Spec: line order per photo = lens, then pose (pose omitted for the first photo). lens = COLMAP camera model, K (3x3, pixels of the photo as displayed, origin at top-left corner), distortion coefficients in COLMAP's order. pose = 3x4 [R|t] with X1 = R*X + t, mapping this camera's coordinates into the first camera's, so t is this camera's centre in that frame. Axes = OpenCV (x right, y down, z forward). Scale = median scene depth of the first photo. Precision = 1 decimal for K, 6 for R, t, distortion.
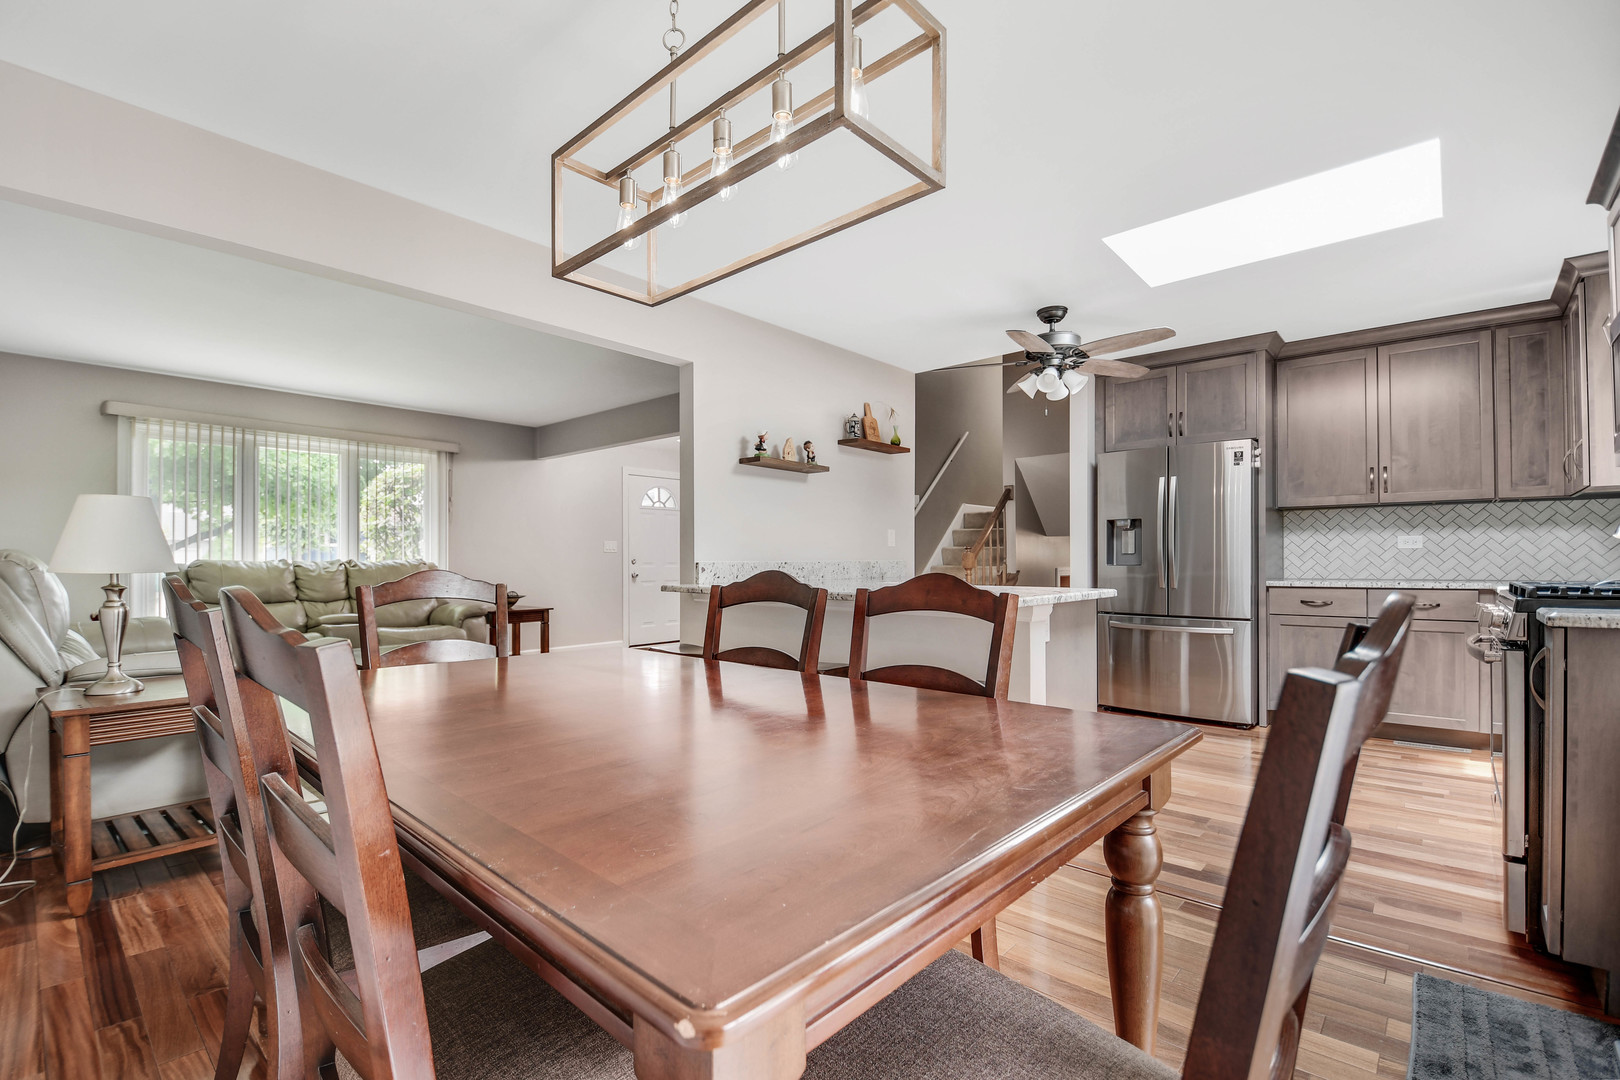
lens RADIAL K [[729.8, 0, 807.9], [0, 729.8, 560.9], [0, 0, 1]] dist [-0.050850, -0.000890]
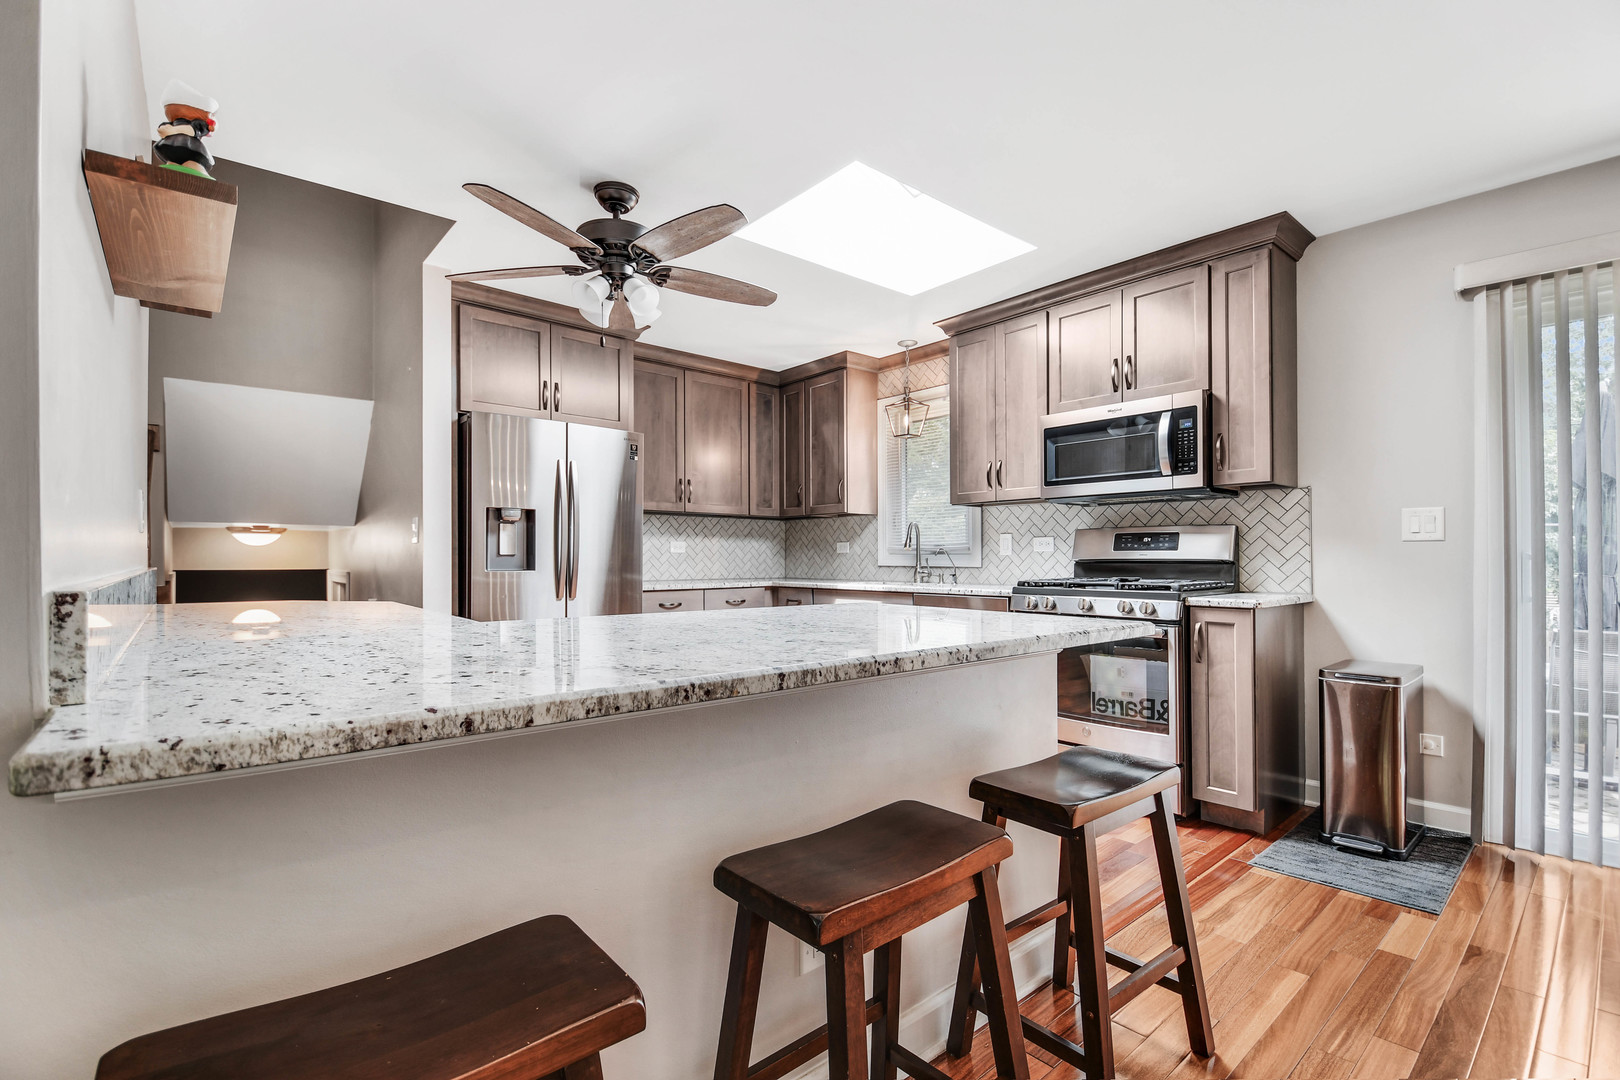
lens RADIAL K [[723.4, 0, 778.8], [0, 723.4, 553.7], [0, 0, 1]] dist [0.025131, -0.019892]
pose [[0.137536, 0.010223, 0.990444, -0.297449], [-0.003185, 0.999946, -0.009879, -0.005359], [-0.990492, -0.001795, 0.137561, 0.696027]]
